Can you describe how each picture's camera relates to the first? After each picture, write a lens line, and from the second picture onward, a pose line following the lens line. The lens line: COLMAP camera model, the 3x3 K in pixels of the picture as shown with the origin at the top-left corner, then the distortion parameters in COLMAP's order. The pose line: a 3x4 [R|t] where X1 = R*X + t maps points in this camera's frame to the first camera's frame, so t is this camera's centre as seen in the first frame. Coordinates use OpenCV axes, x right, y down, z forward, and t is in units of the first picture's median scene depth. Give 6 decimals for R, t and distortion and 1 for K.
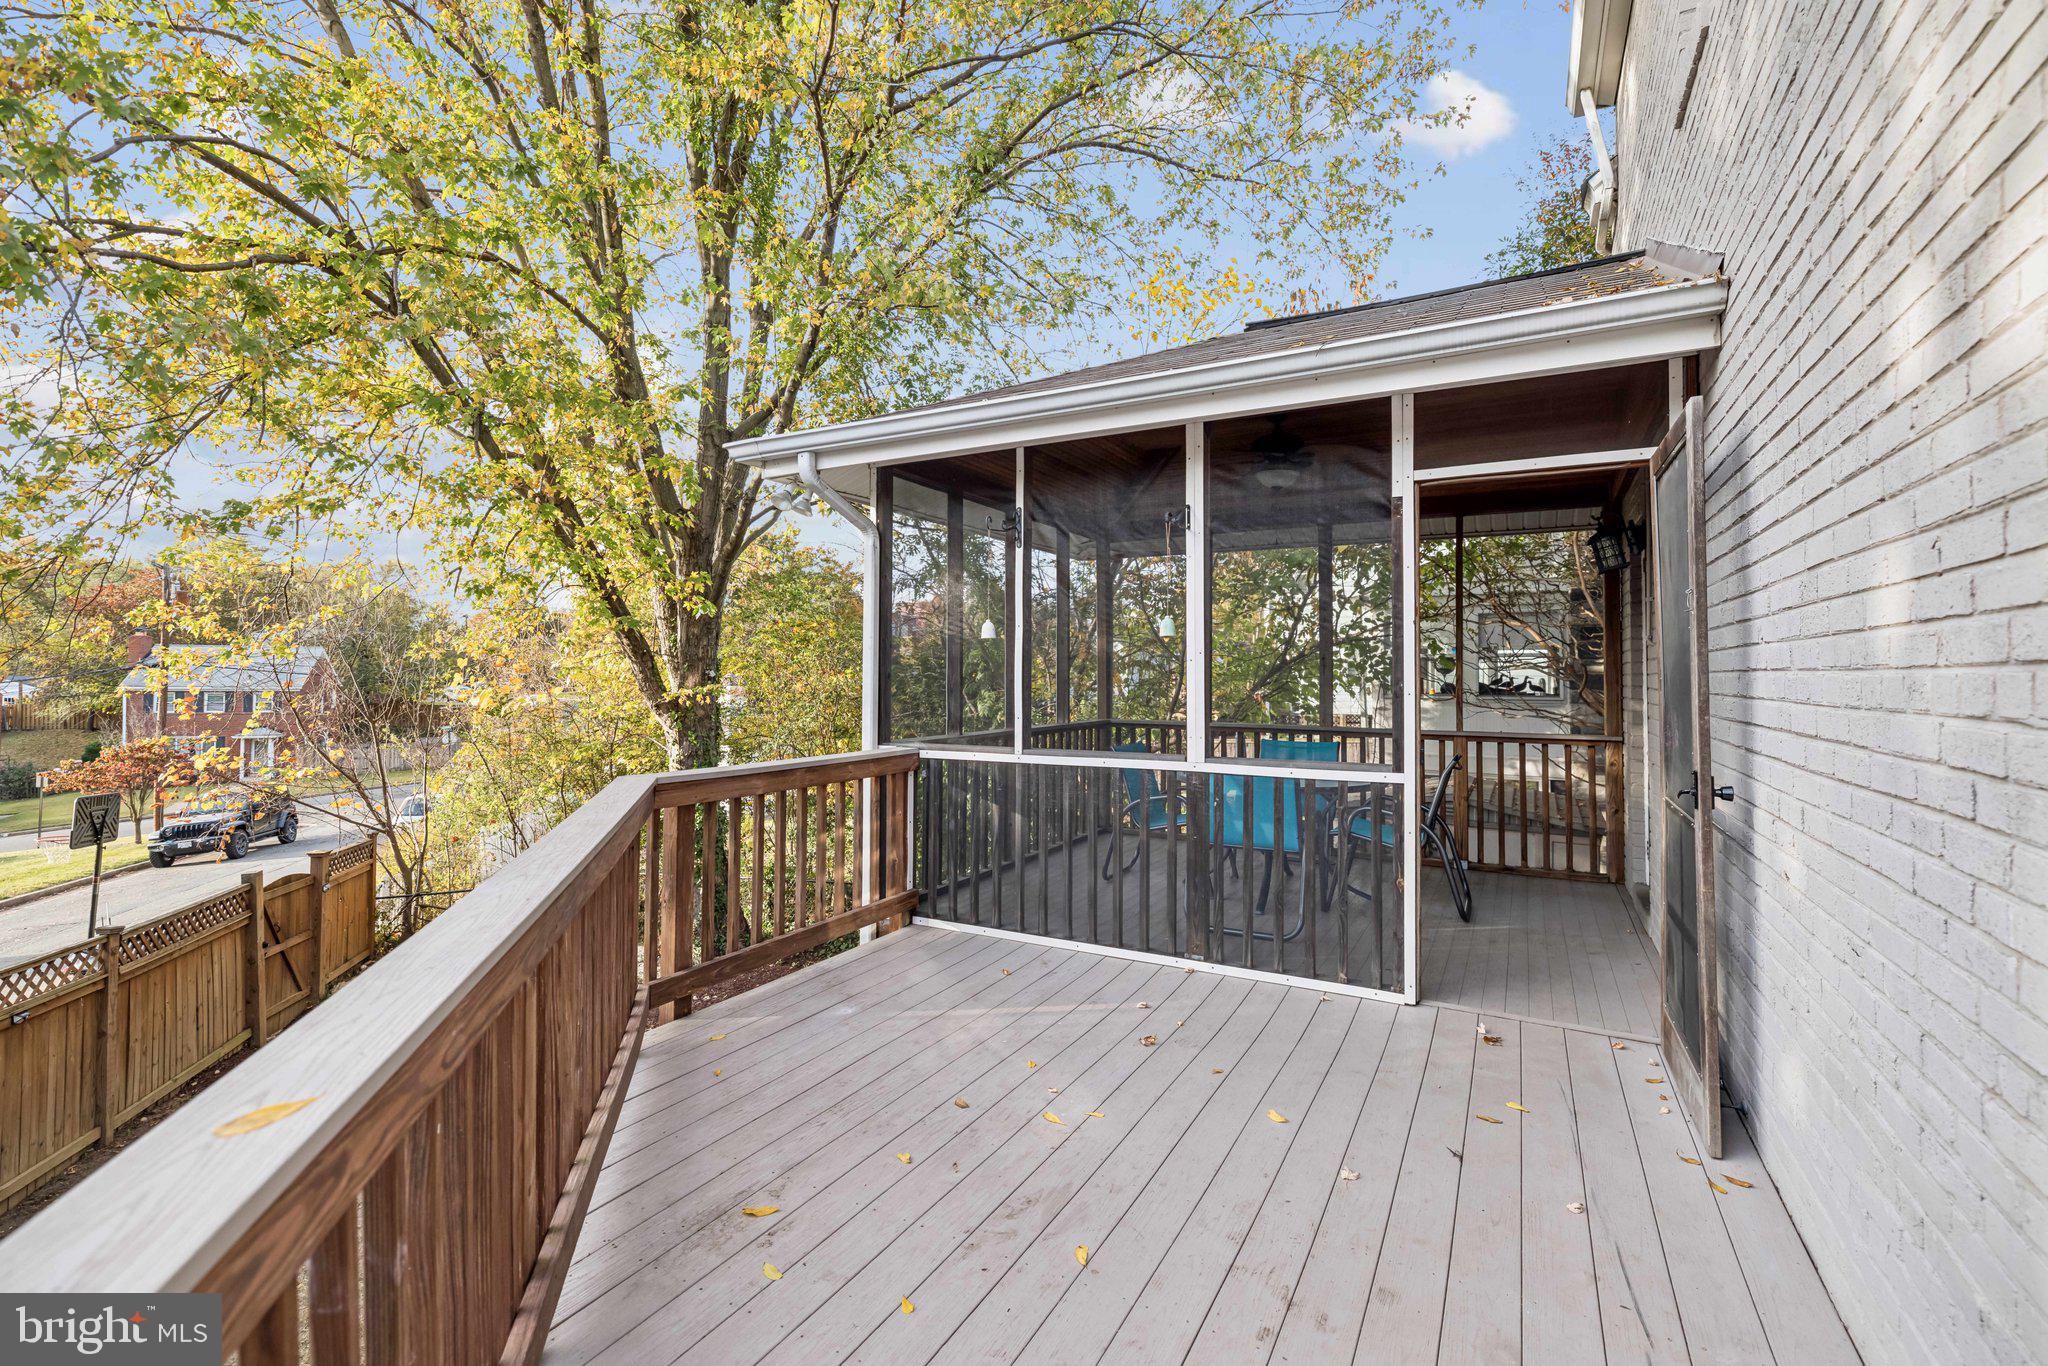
lens RADIAL K [[889.5, 0, 1018.2], [0, 889.5, 657.6], [0, 0, 1]] dist [0.001135, -0.000983]
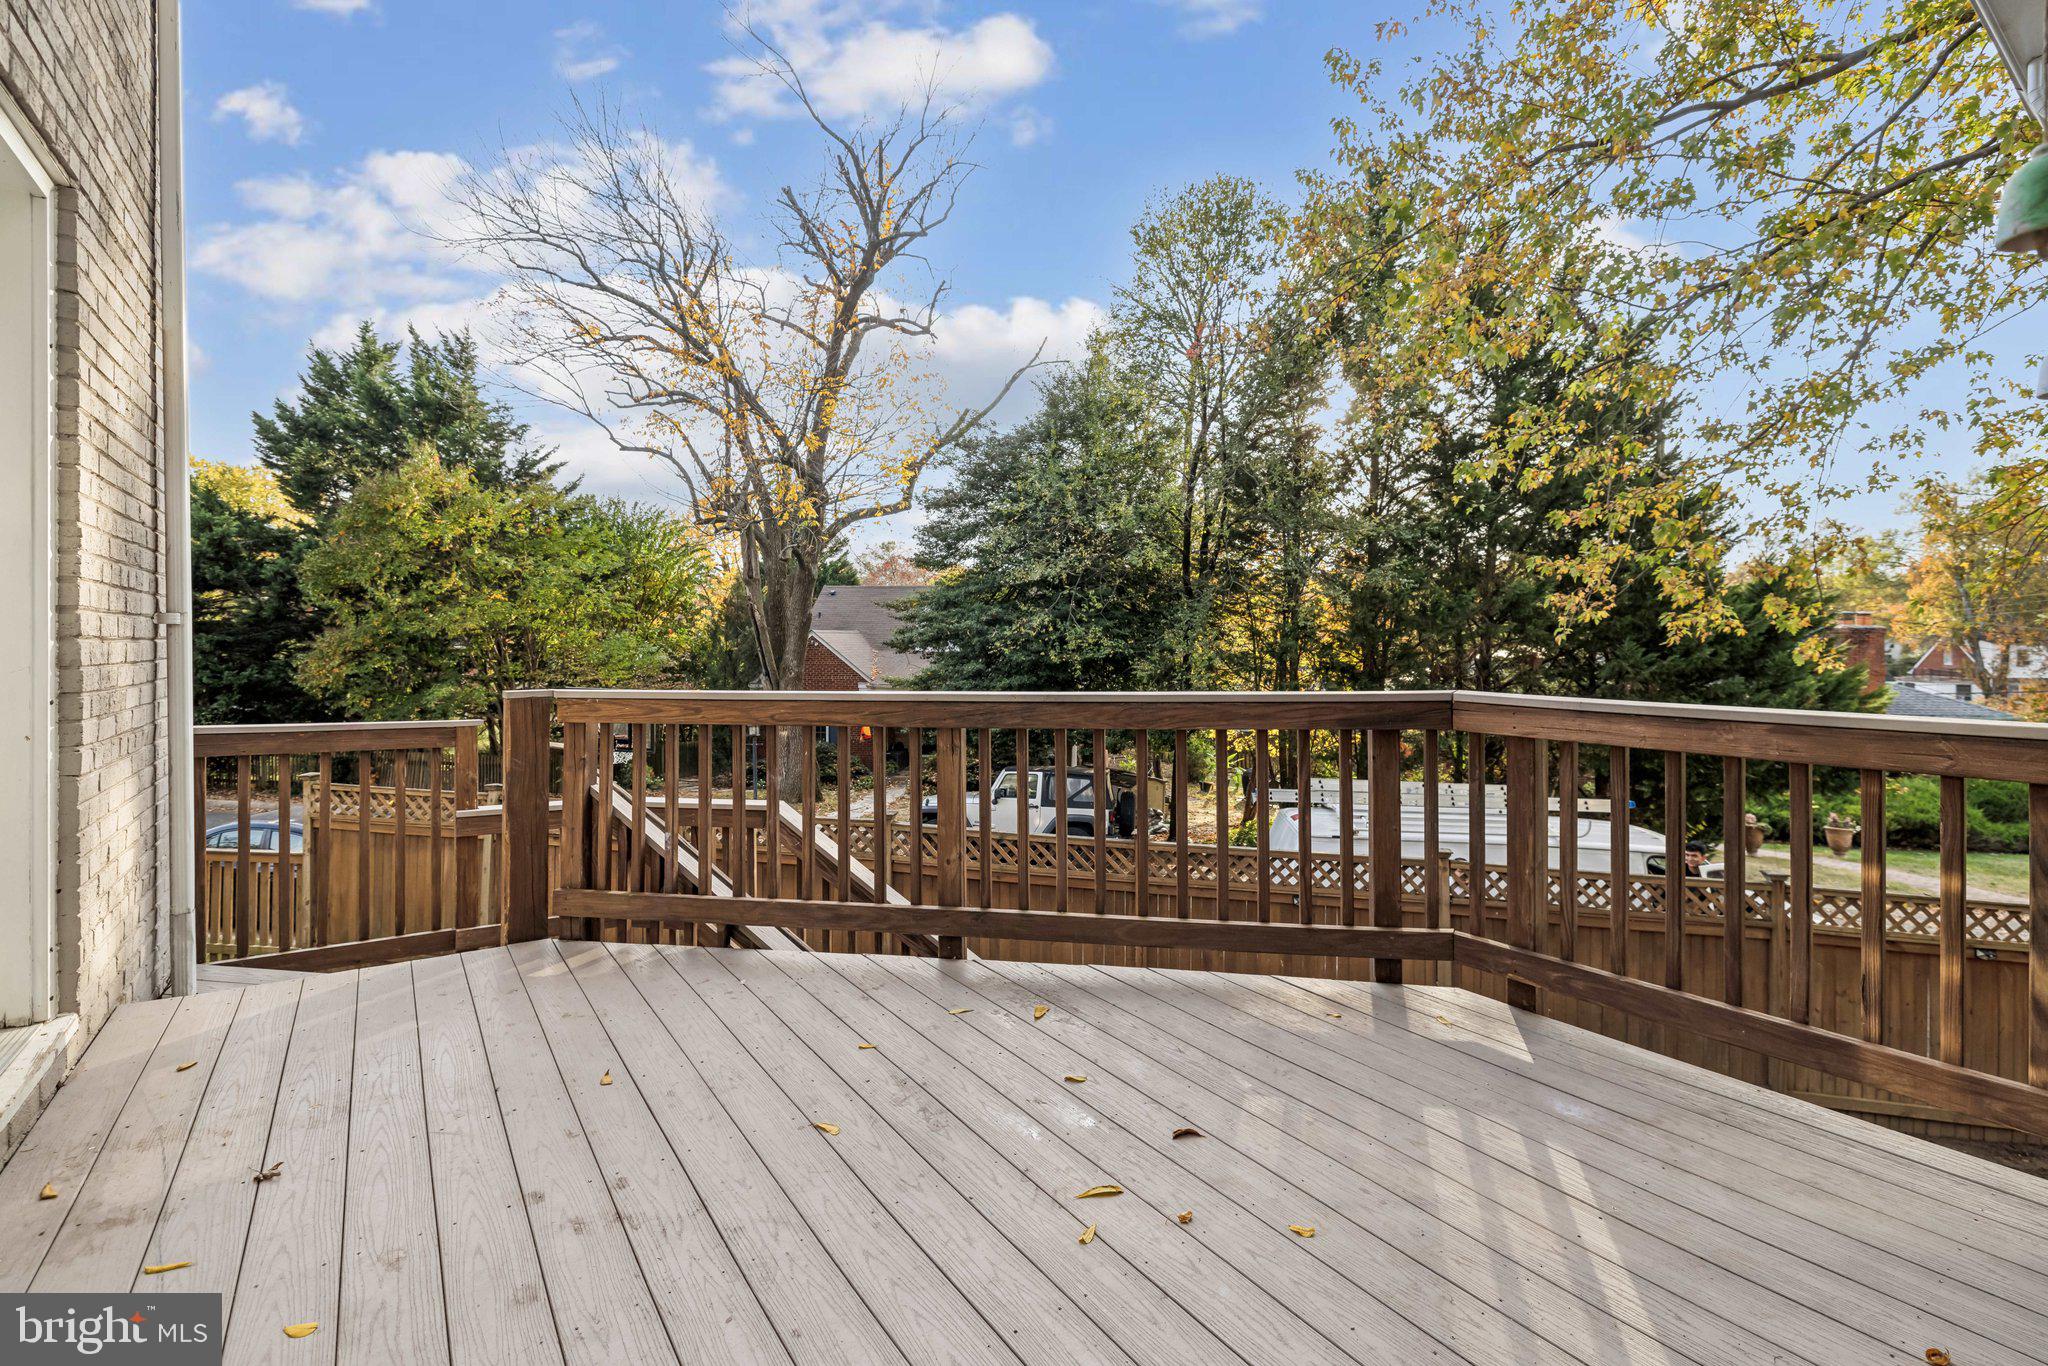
lens RADIAL K [[914.1, 0, 1026.9], [0, 914.1, 643.6], [0, 0, 1]] dist [0.000890, -0.000102]
pose [[-0.423561, 0.002967, -0.905863, 0.821528], [0.016095, 0.999861, -0.004250, 0.134365], [0.905724, -0.016380, -0.423551, 1.507827]]
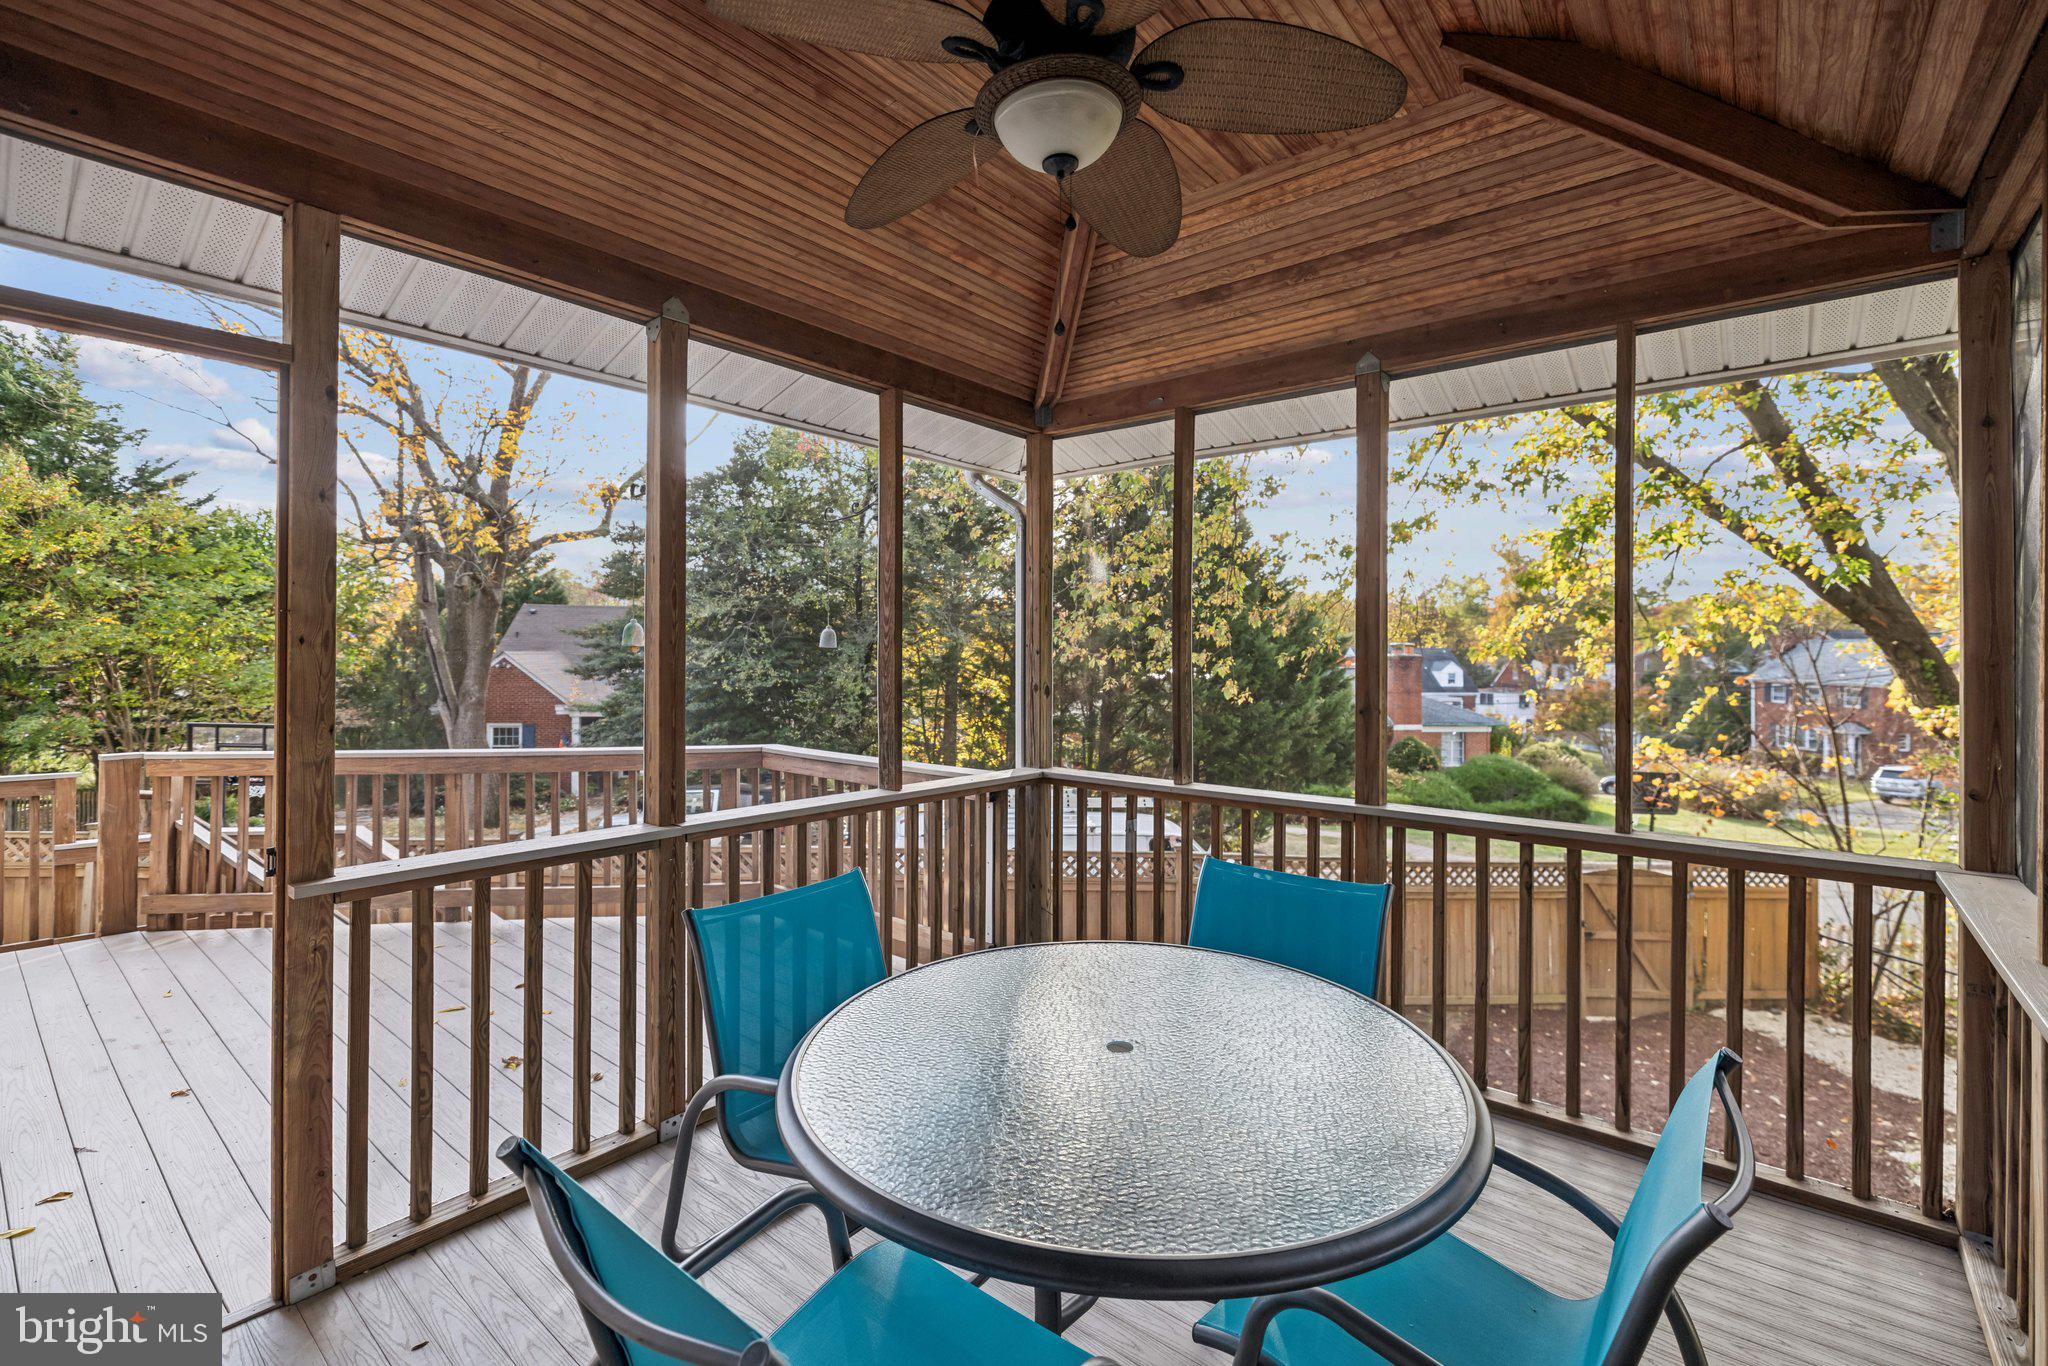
lens RADIAL K [[889.5, 0, 1018.2], [0, 889.5, 657.6], [0, 0, 1]] dist [0.001135, -0.000983]
pose [[-0.165924, 0.001131, -0.986138, 1.484719], [0.011641, 0.999932, -0.000812, -0.005280], [0.986070, -0.011614, -0.165925, 2.509673]]
